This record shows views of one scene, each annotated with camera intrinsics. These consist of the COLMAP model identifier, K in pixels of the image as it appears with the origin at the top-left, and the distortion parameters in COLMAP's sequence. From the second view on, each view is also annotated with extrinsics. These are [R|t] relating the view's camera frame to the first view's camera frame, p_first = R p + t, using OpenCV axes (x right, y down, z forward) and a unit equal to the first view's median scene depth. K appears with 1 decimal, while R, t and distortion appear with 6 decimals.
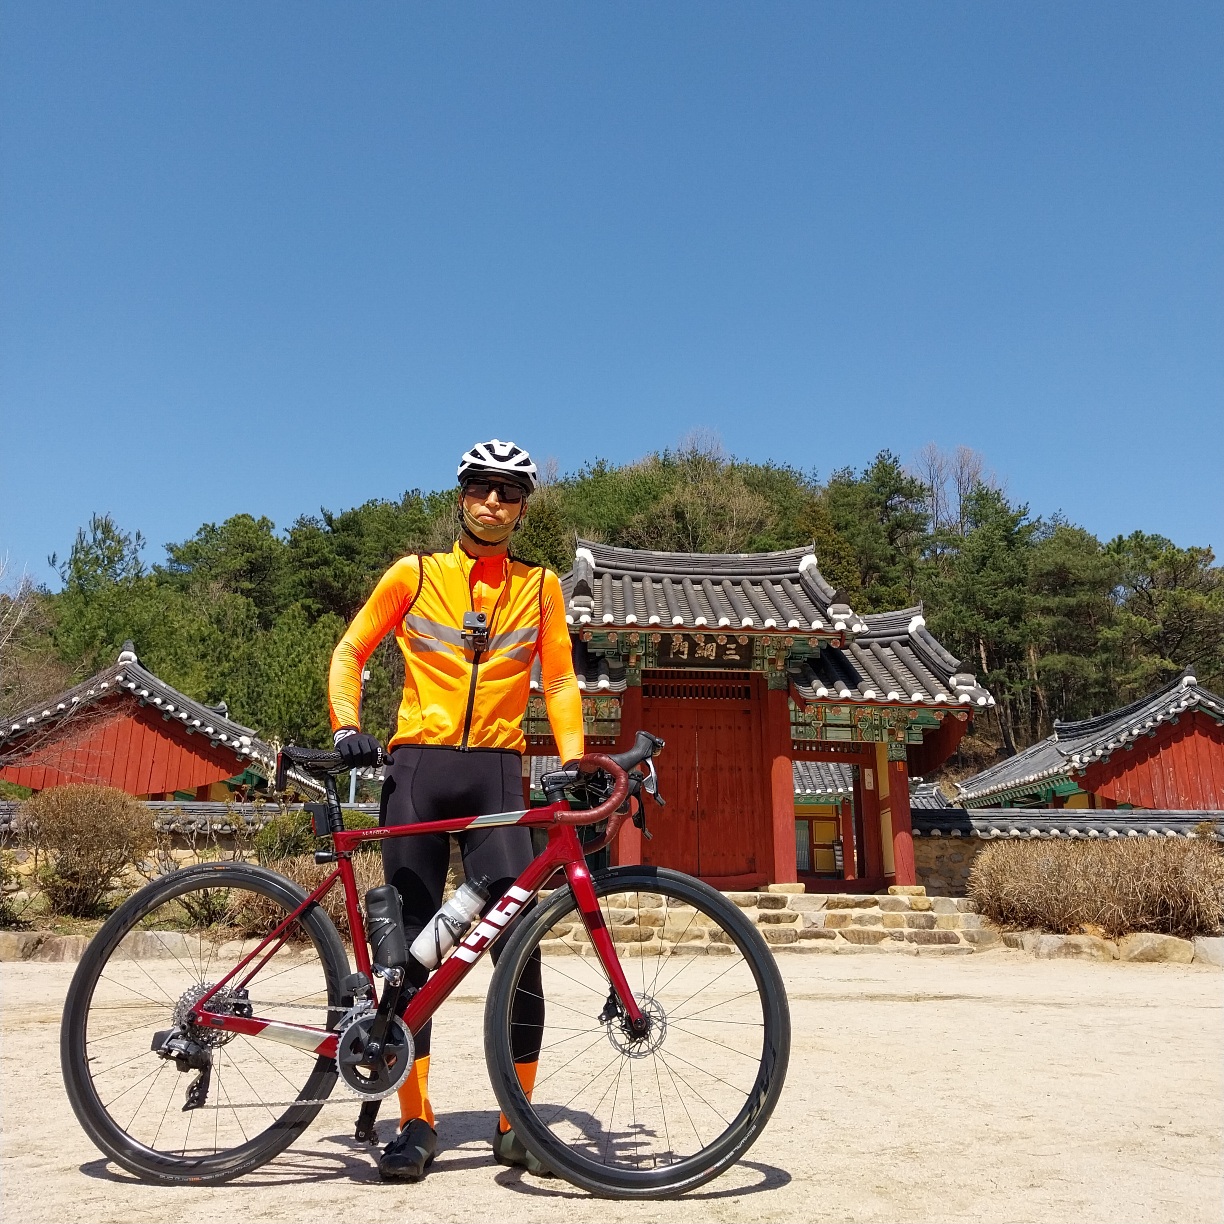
lens RADIAL K [[1327.7, 0, 612.0], [0, 1327.7, 612.0], [0, 0, 1]] dist [-0.116888, -0.008667]
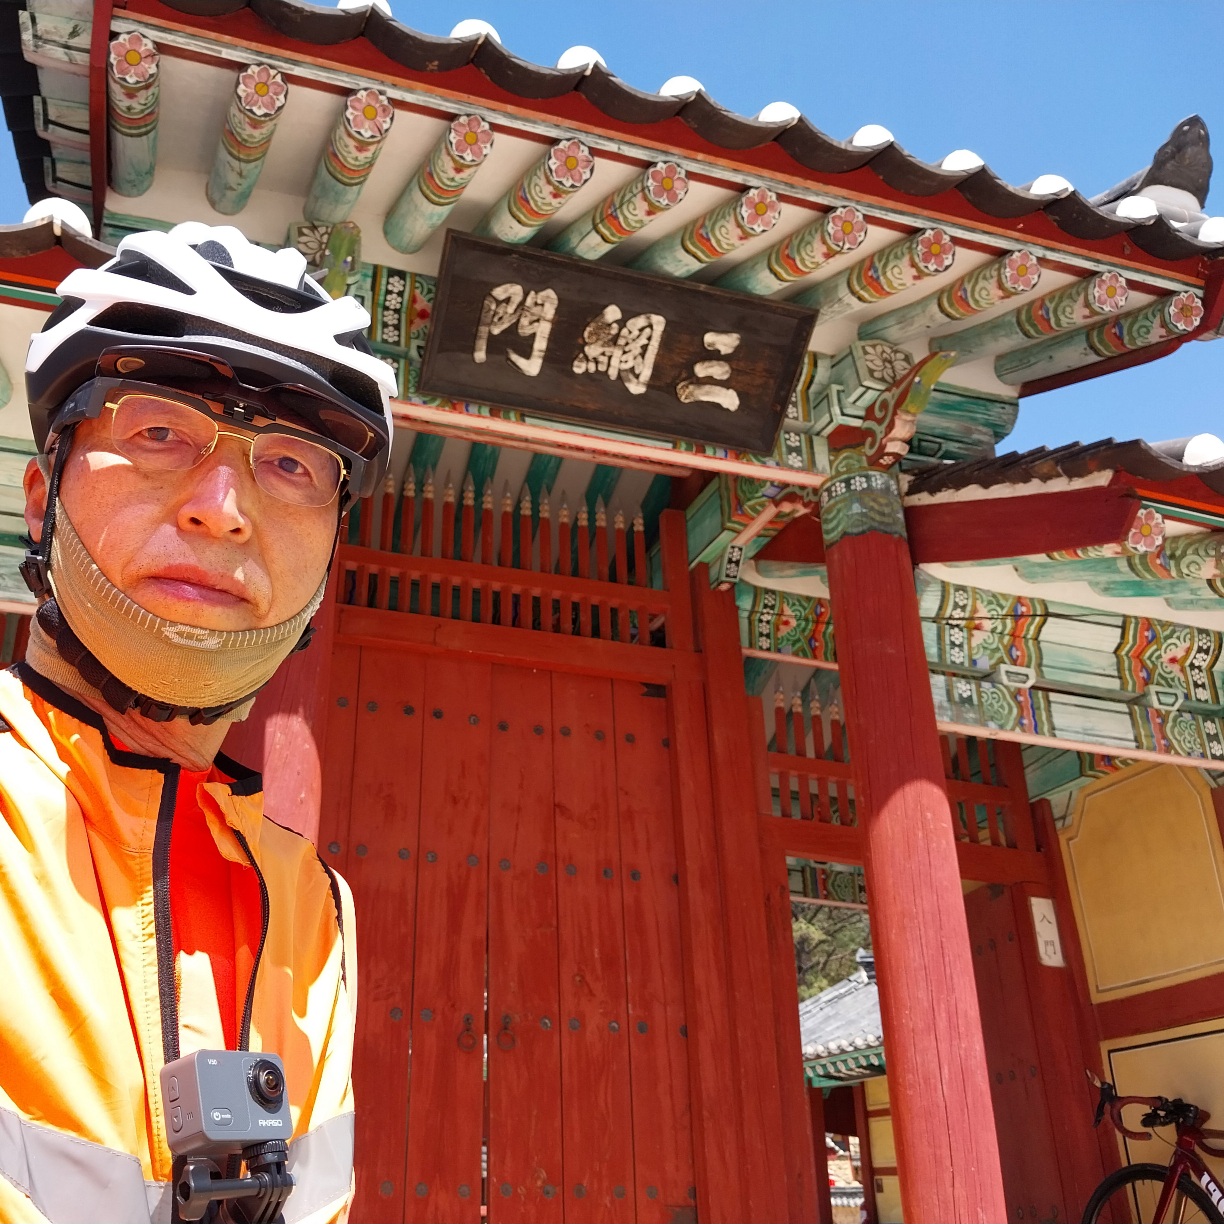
lens RADIAL K [[1327.7, 0, 612.0], [0, 1327.7, 612.0], [0, 0, 1]] dist [-0.116888, -0.008667]
pose [[0.950033, 0.125543, 0.285792, 0.003918], [-0.070647, 0.978276, -0.194895, 0.120117], [-0.304051, 0.164967, 0.938264, 0.732931]]
